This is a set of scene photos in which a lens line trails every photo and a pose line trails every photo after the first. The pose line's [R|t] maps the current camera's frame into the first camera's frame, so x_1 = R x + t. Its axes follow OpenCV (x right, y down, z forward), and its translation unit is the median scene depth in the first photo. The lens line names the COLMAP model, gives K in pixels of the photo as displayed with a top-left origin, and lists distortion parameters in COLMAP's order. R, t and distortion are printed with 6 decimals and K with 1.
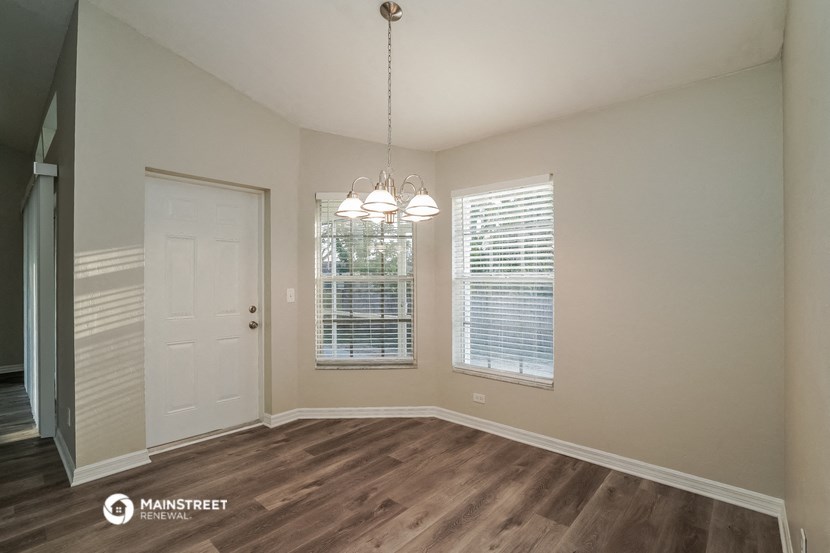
lens RADIAL K [[379.3, 0, 411.7], [0, 379.3, 278.6], [0, 0, 1]] dist [-0.024604, 0.001056]
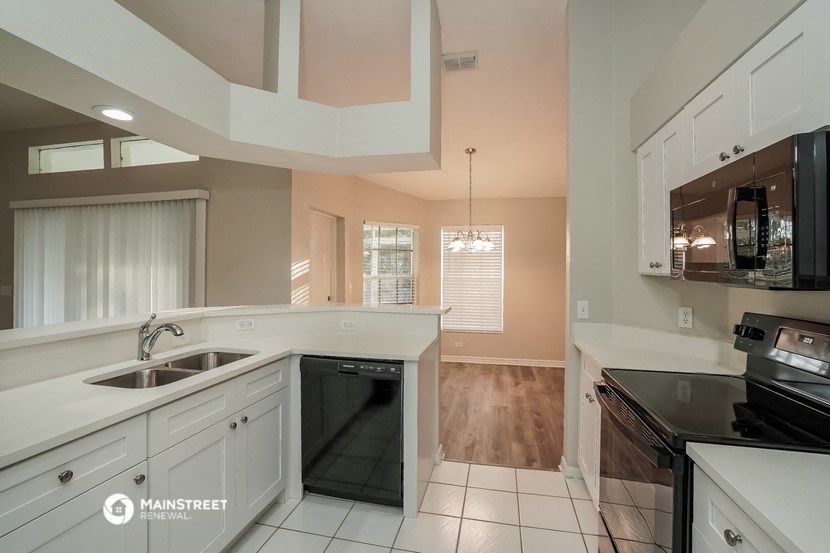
lens RADIAL K [[379.3, 0, 415.9], [0, 379.3, 273.6], [0, 0, 1]] dist [-0.024604, 0.001056]
pose [[0.871469, 0.000942, 0.490451, -1.280290], [-0.004881, 0.999965, 0.006751, -0.040166], [-0.490427, -0.008277, 0.871443, -0.651698]]
